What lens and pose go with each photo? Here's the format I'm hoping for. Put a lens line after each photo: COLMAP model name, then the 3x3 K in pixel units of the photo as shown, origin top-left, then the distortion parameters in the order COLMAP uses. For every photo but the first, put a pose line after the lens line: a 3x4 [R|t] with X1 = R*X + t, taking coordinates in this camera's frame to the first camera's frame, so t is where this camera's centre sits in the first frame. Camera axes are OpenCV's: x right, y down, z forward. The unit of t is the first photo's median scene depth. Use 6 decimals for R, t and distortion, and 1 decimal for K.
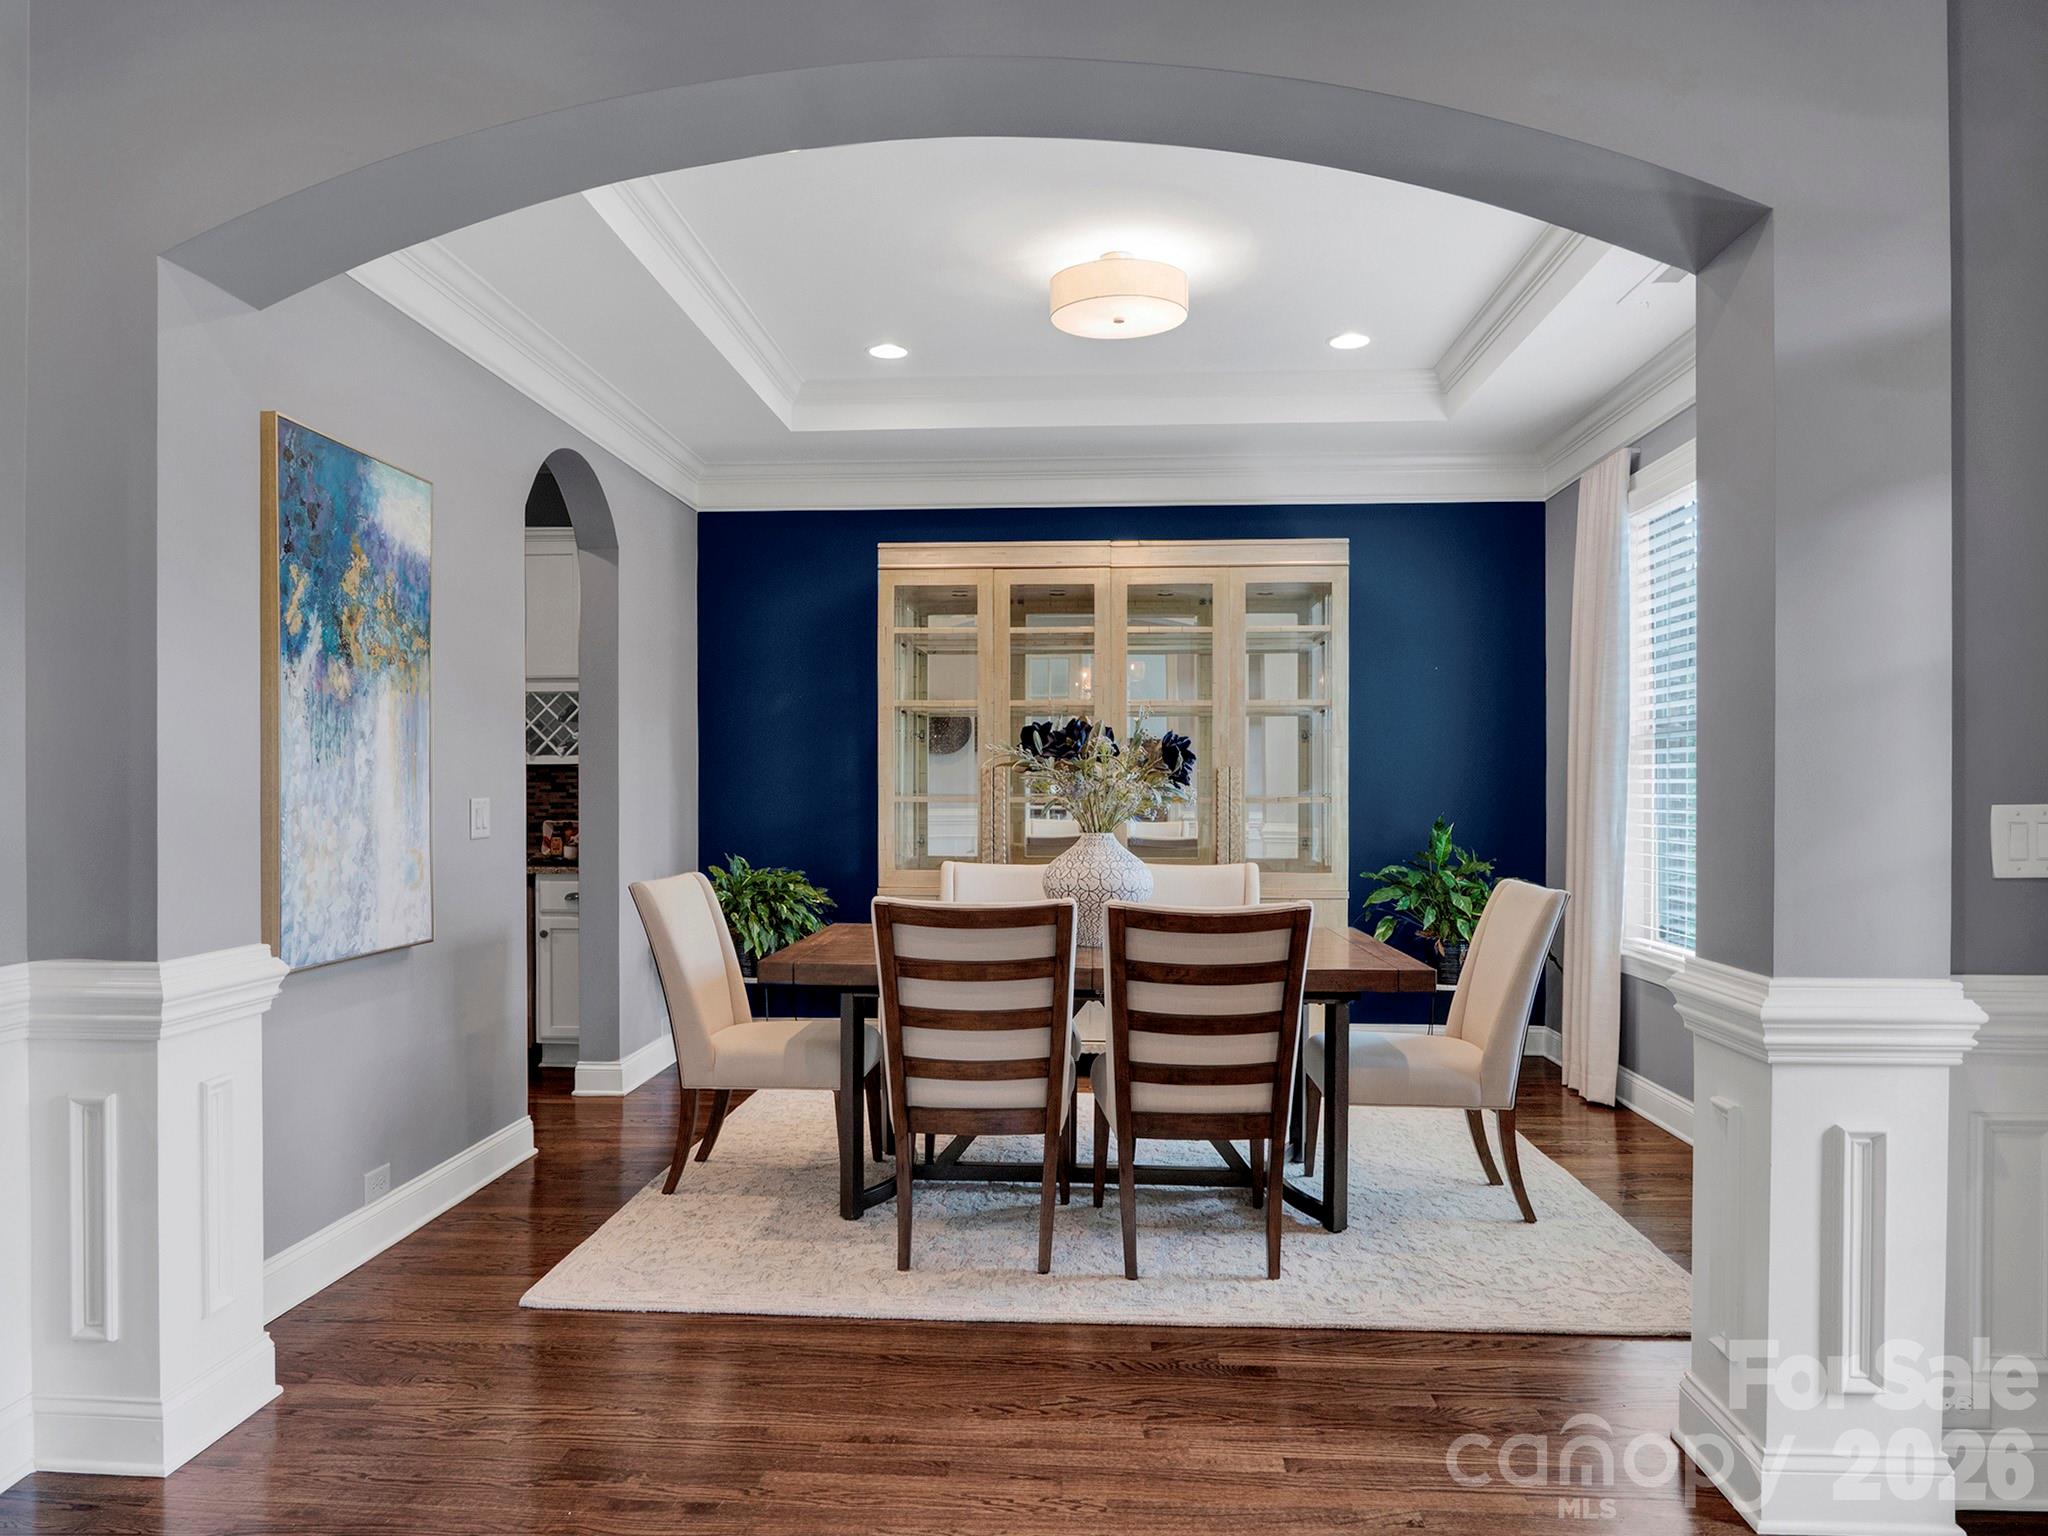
lens RADIAL K [[1308.4, 0, 1041.3], [0, 1308.4, 771.1], [0, 0, 1]] dist [-0.020233, 0.001229]
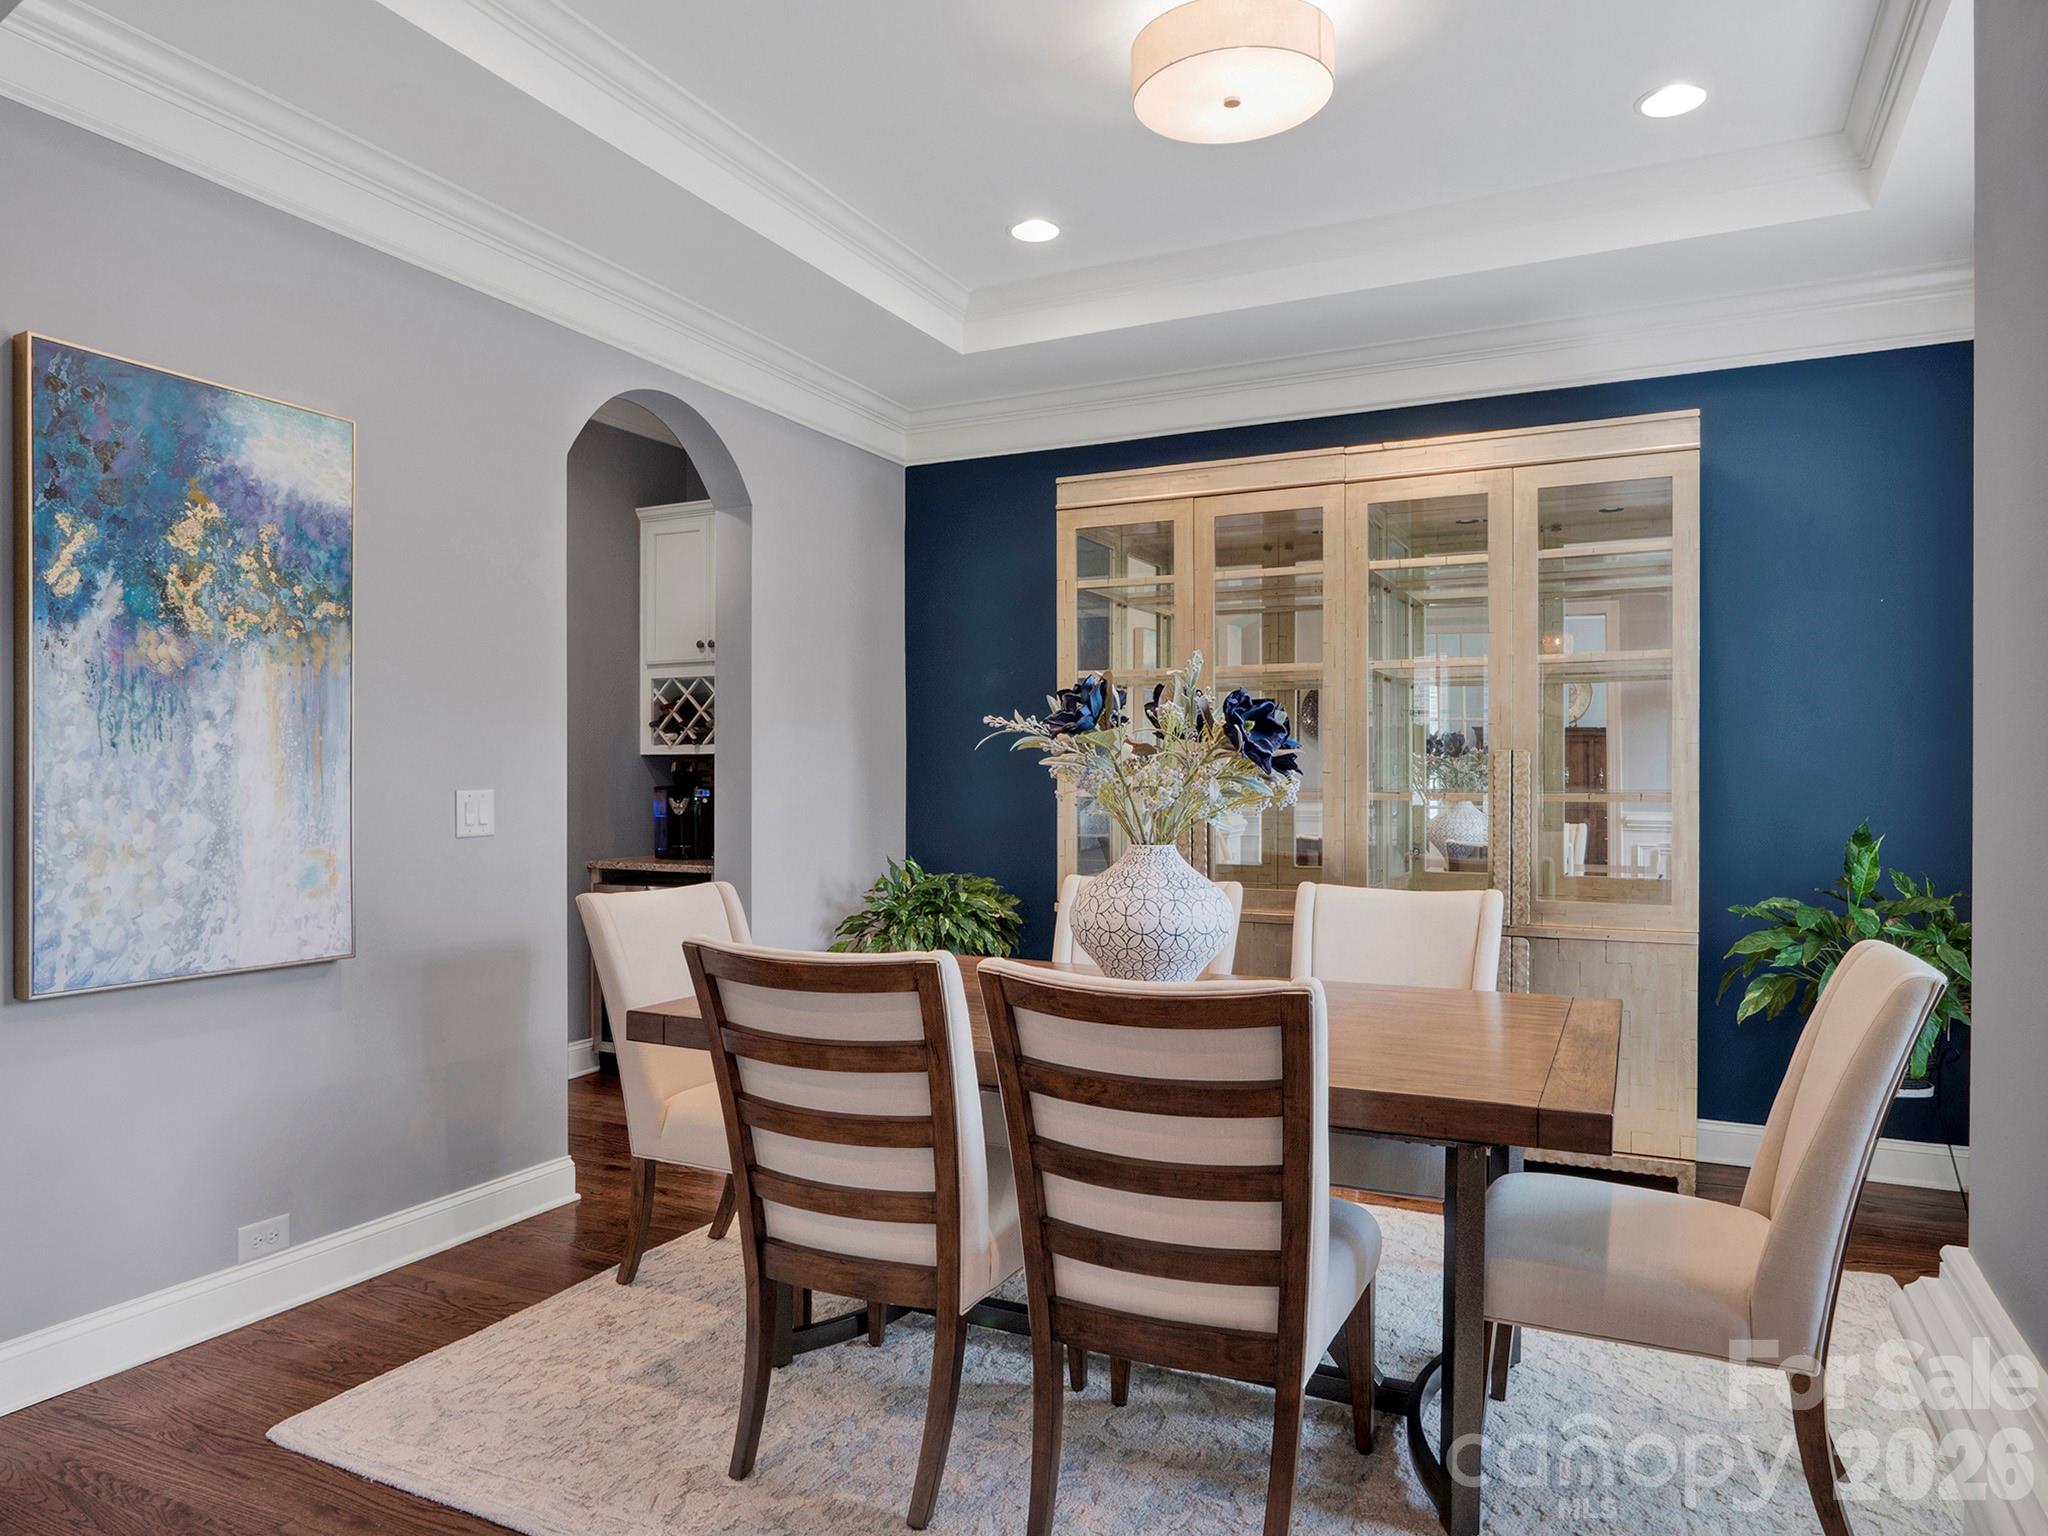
lens RADIAL K [[1308.4, 0, 1015.7], [0, 1308.4, 774.6], [0, 0, 1]] dist [-0.020233, 0.001229]
pose [[0.921175, -0.000736, -0.389148, 0.291116], [0.003812, 0.999967, 0.007133, 0.006867], [0.389130, -0.008054, 0.921148, 0.418960]]
